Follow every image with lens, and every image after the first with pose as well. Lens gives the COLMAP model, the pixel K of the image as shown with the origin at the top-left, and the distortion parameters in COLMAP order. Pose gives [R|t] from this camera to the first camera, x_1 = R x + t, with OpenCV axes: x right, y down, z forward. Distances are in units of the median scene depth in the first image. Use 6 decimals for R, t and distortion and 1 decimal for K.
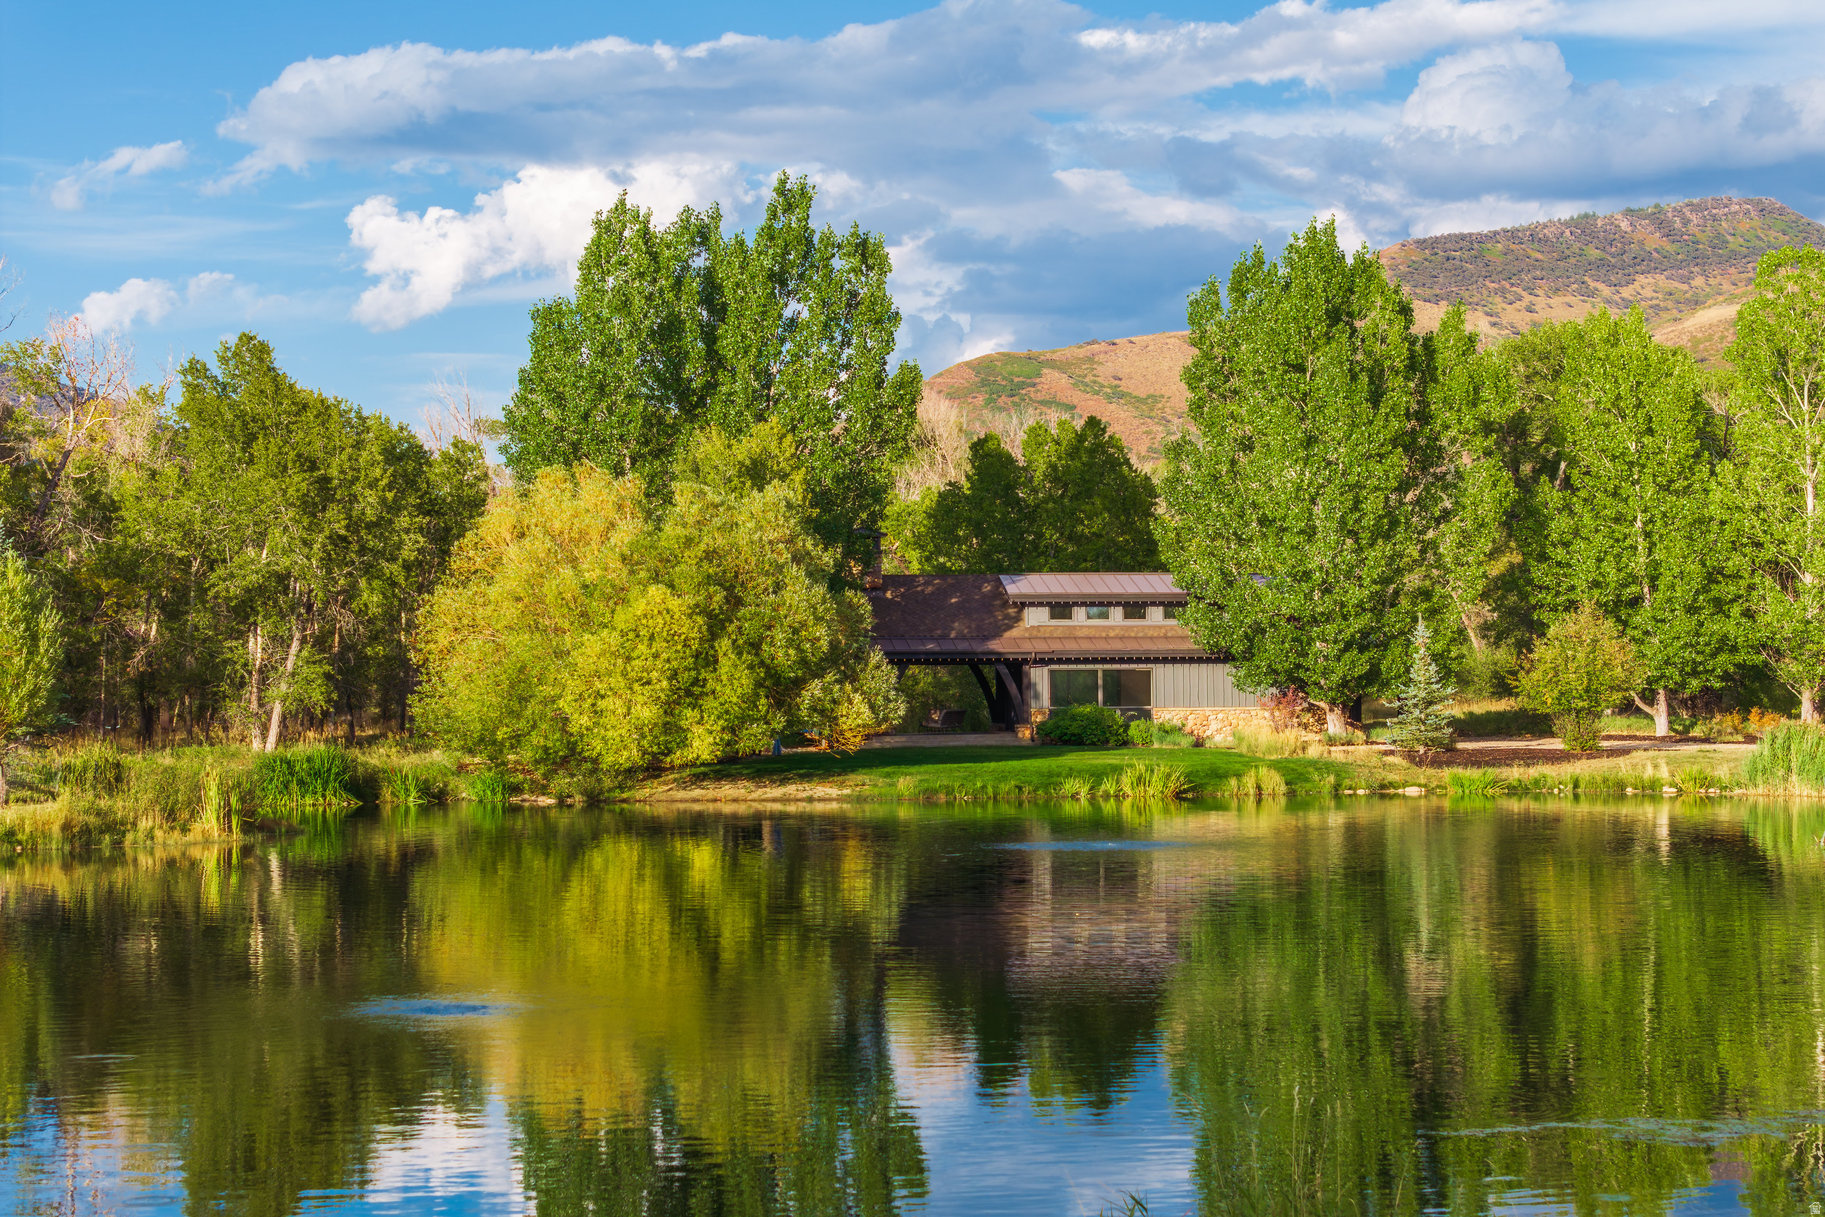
lens RADIAL K [[3494.0, 0, 912.5], [0, 3494.0, 608.5], [0, 0, 1]] dist [0.149829, 0.004908]
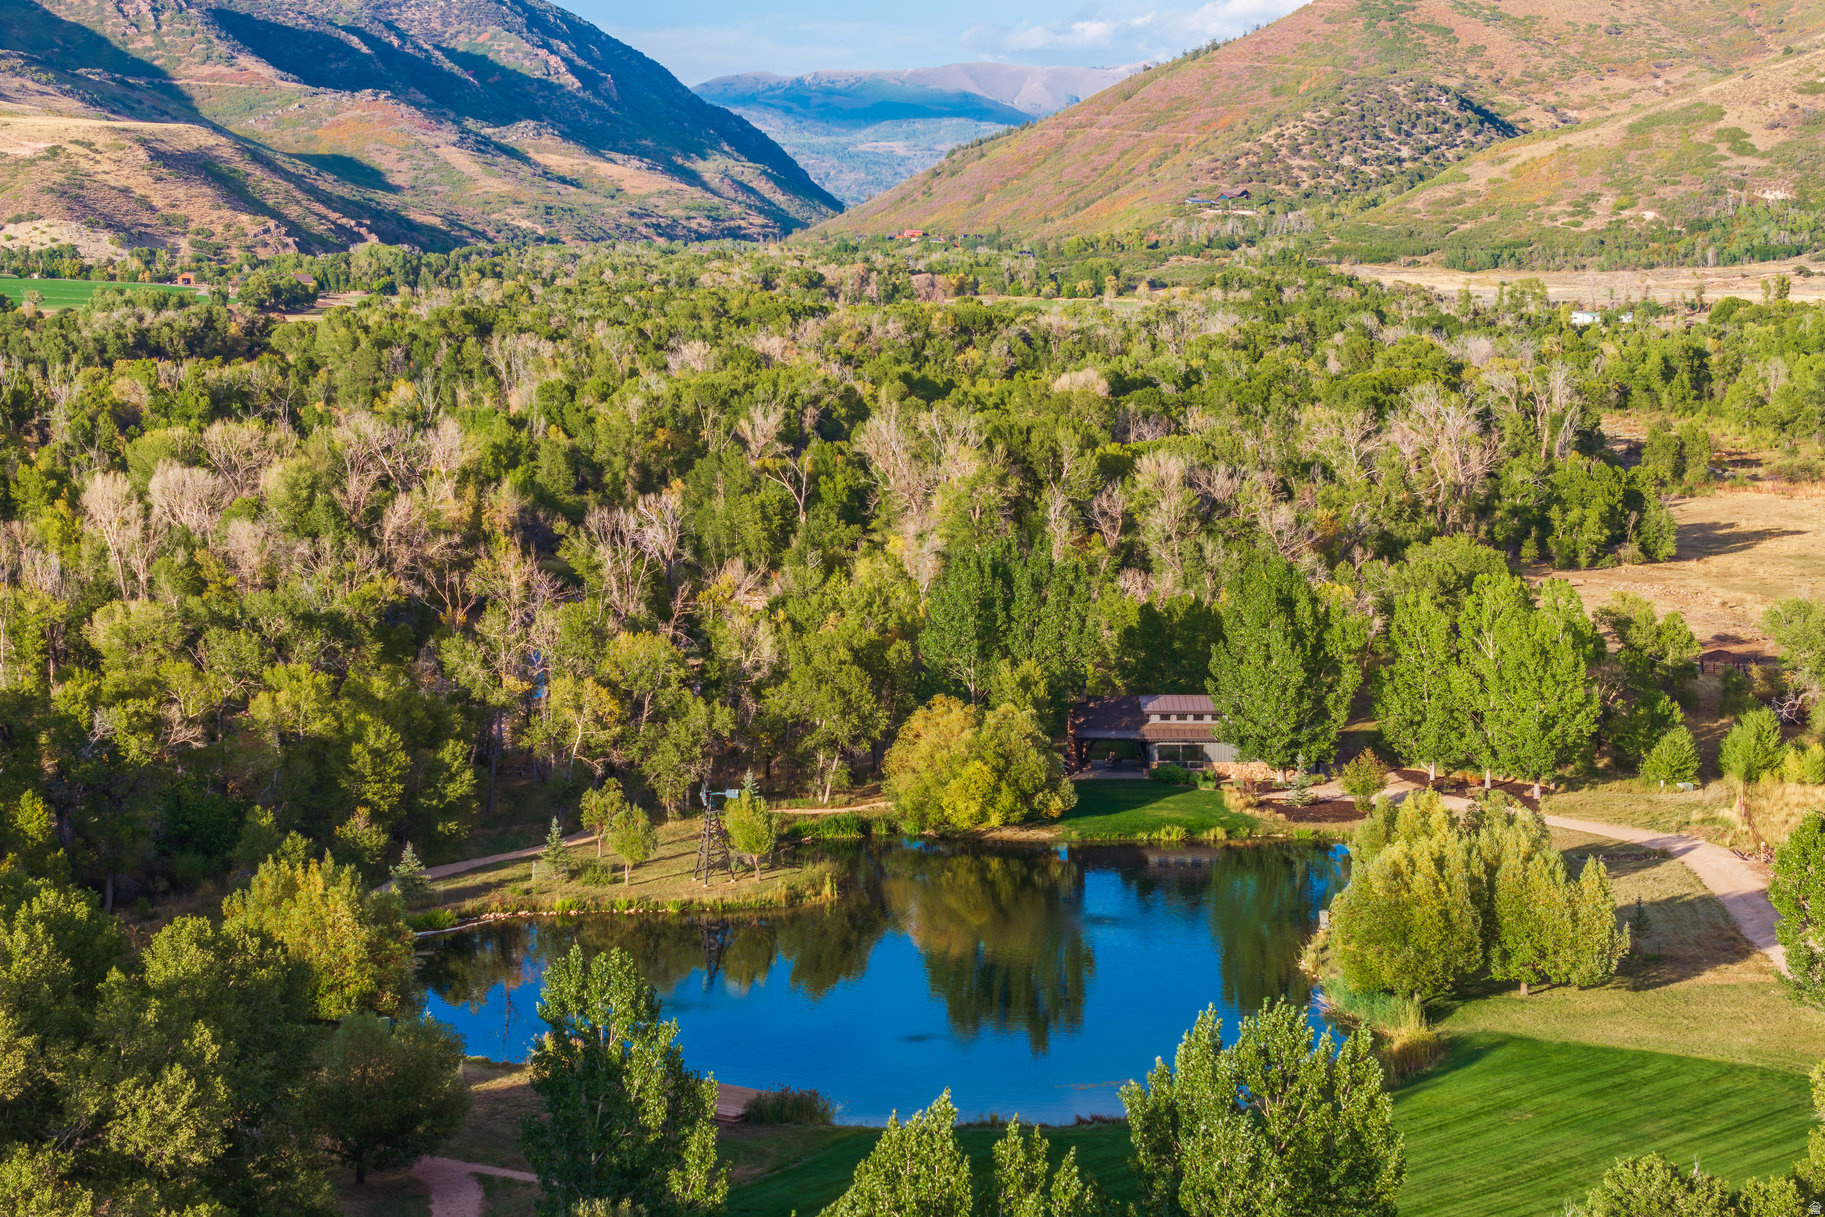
lens RADIAL K [[3494.0, 0, 912.5], [0, 3494.0, 608.5], [0, 0, 1]] dist [0.149829, 0.004908]
pose [[0.993843, 0.022664, -0.108455, 0.152269], [-0.009258, 0.992420, 0.122547, -0.421579], [0.110410, -0.120788, 0.986519, -1.503384]]
